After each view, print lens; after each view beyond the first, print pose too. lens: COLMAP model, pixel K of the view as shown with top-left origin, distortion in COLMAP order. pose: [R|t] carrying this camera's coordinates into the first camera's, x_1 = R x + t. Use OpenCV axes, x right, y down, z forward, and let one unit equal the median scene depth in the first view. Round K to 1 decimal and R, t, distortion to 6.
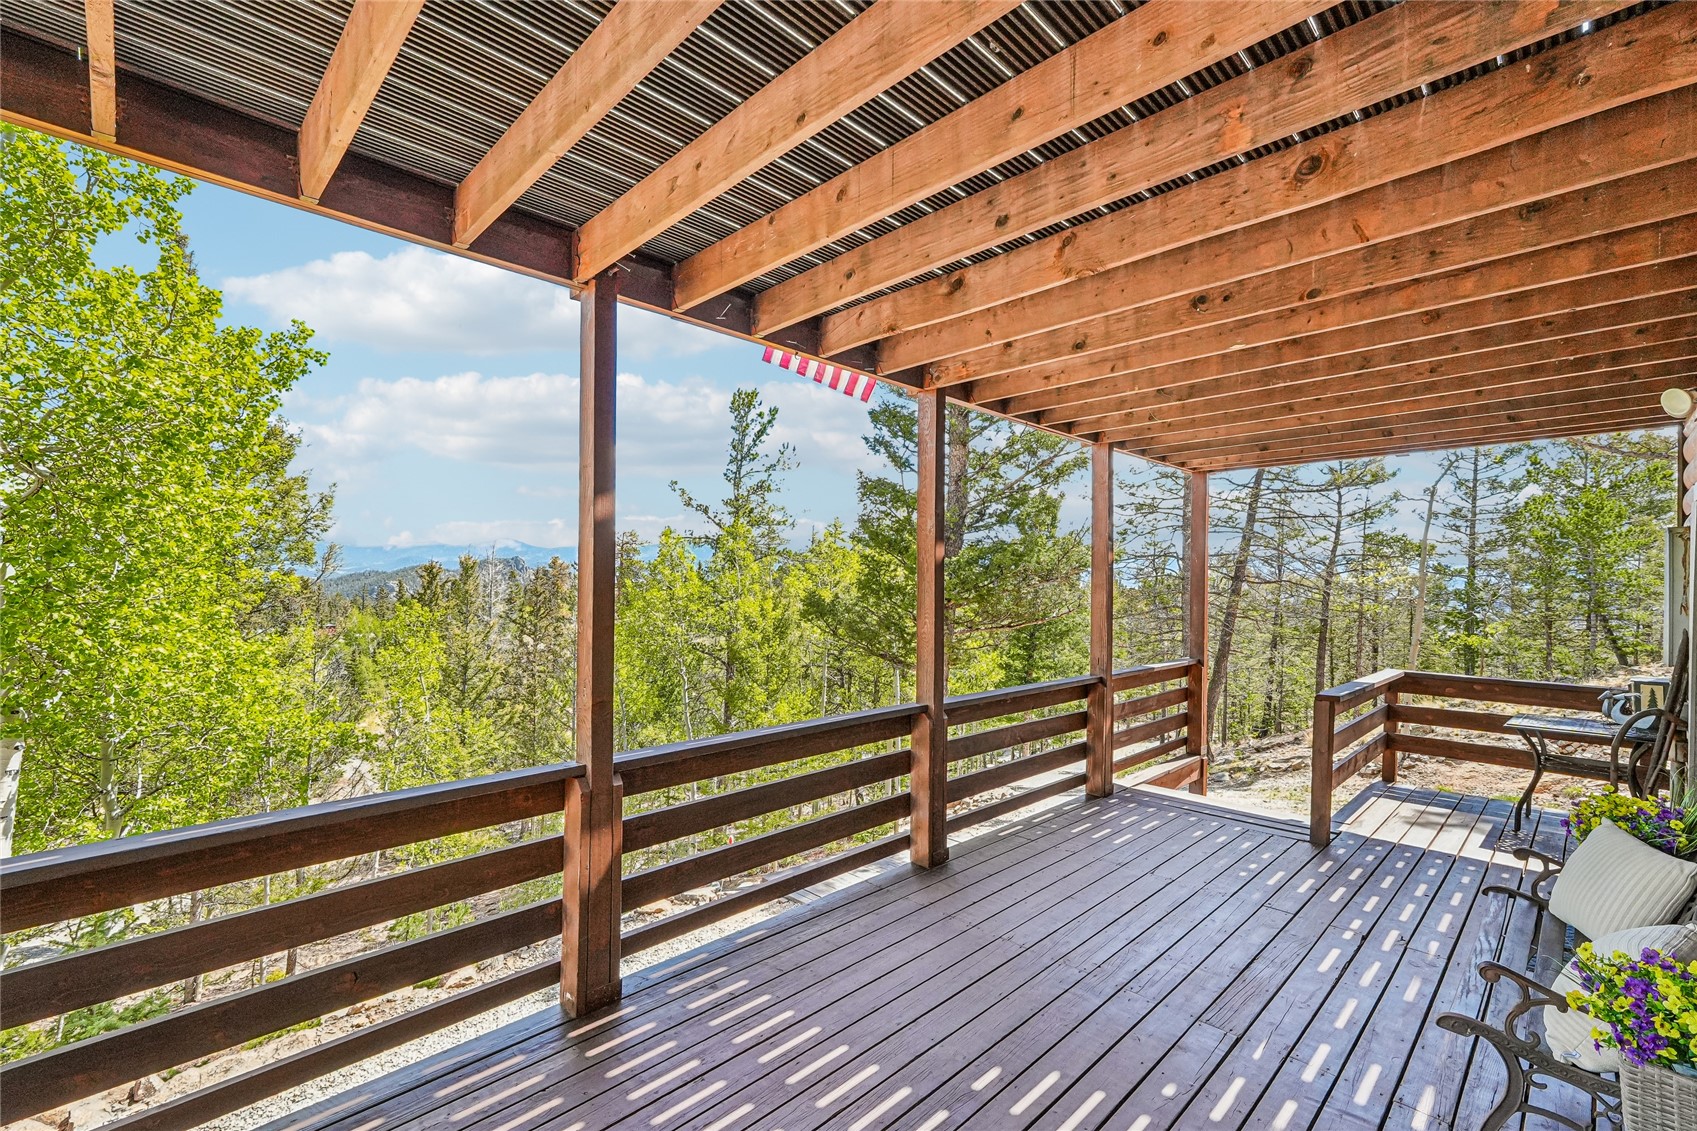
lens RADIAL K [[716.9, 0, 862.2], [0, 716.9, 577.8], [0, 0, 1]] dist [0.004101, 0.004919]
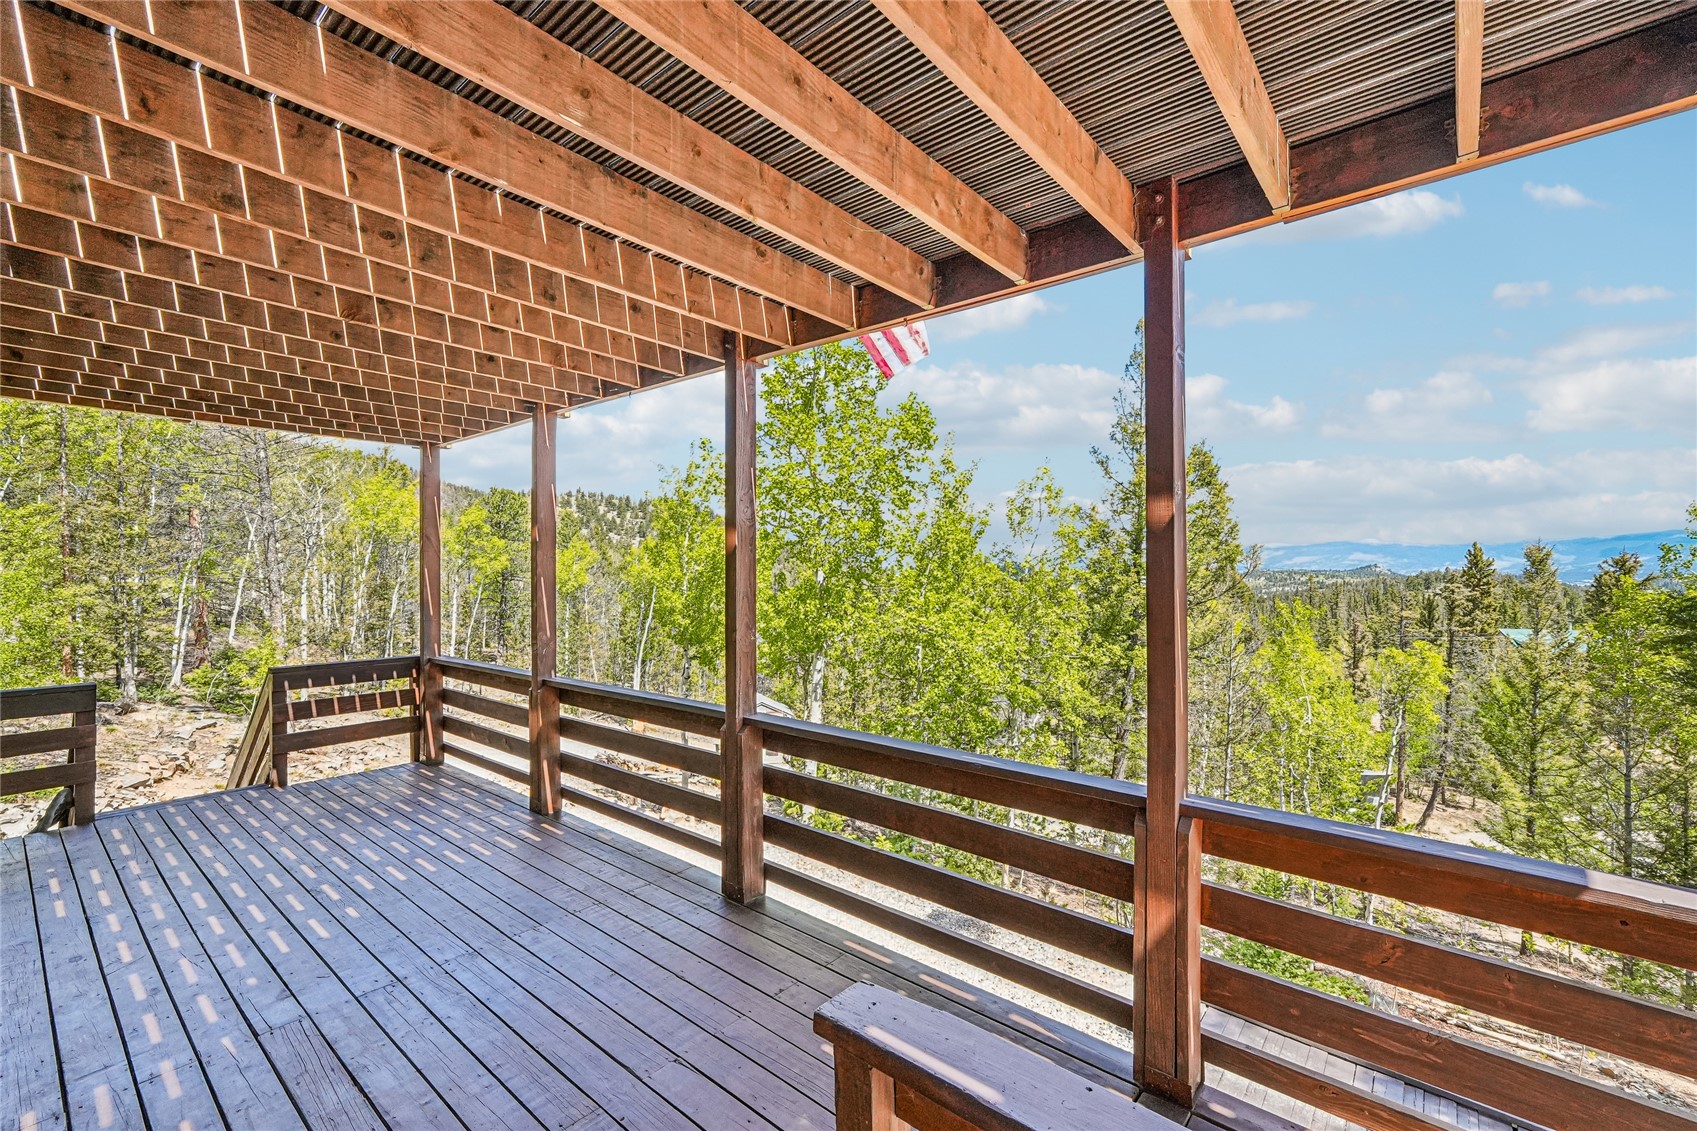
lens RADIAL K [[716.9, 0, 862.2], [0, 716.9, 577.8], [0, 0, 1]] dist [0.004101, 0.004919]
pose [[0.104526, -0.003152, -0.994517, 1.258657], [0.005787, 0.999980, -0.002561, 0.016998], [0.994505, -0.005488, 0.104542, 1.359159]]
